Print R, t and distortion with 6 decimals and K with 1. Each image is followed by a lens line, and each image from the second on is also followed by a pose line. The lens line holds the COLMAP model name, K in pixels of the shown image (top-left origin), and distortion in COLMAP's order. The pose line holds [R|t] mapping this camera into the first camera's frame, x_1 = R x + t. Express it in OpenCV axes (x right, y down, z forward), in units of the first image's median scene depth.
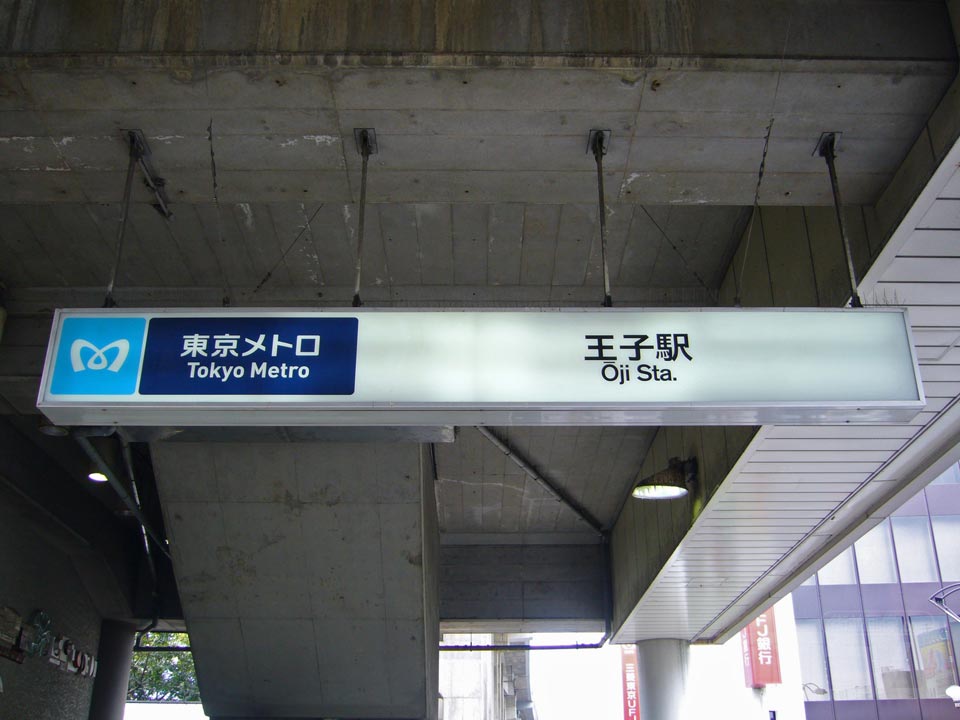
lens RADIAL K [[1029.7, 0, 479.4], [0, 1029.7, 357.3], [0, 0, 1]] dist [-0.065278, 0.000000]
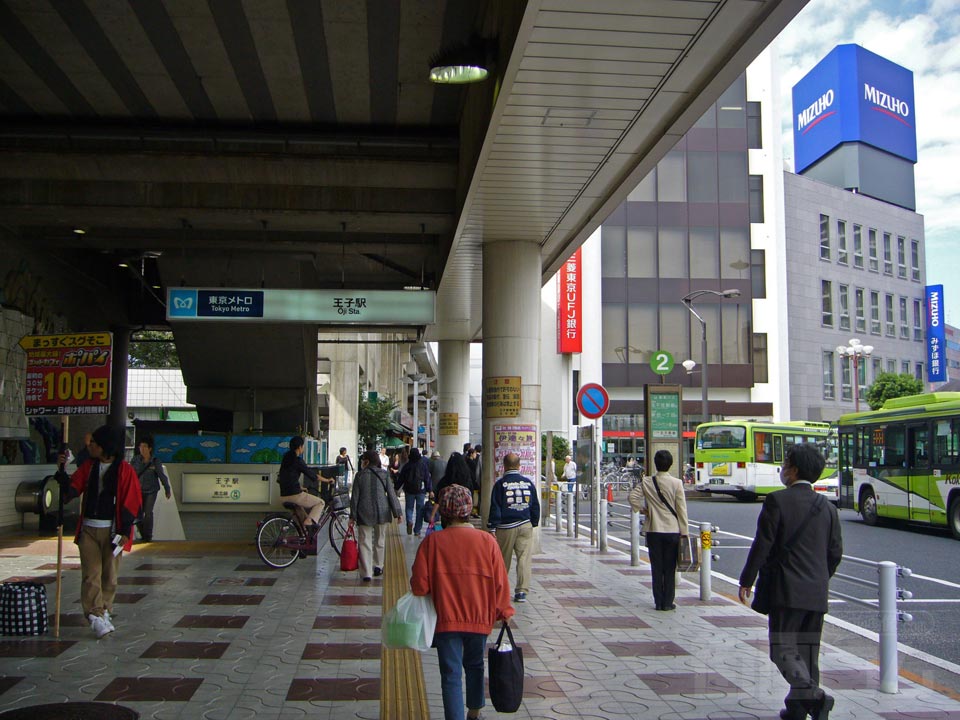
lens RADIAL K [[1029.7, 0, 480.3], [0, 1029.7, 360.0], [0, 0, 1]] dist [-0.065278, 0.000000]
pose [[0.996116, 0.012659, 0.087134, 0.285521], [-0.041395, 0.940754, 0.336553, -0.960409], [-0.077711, -0.338853, 0.937624, -2.176196]]
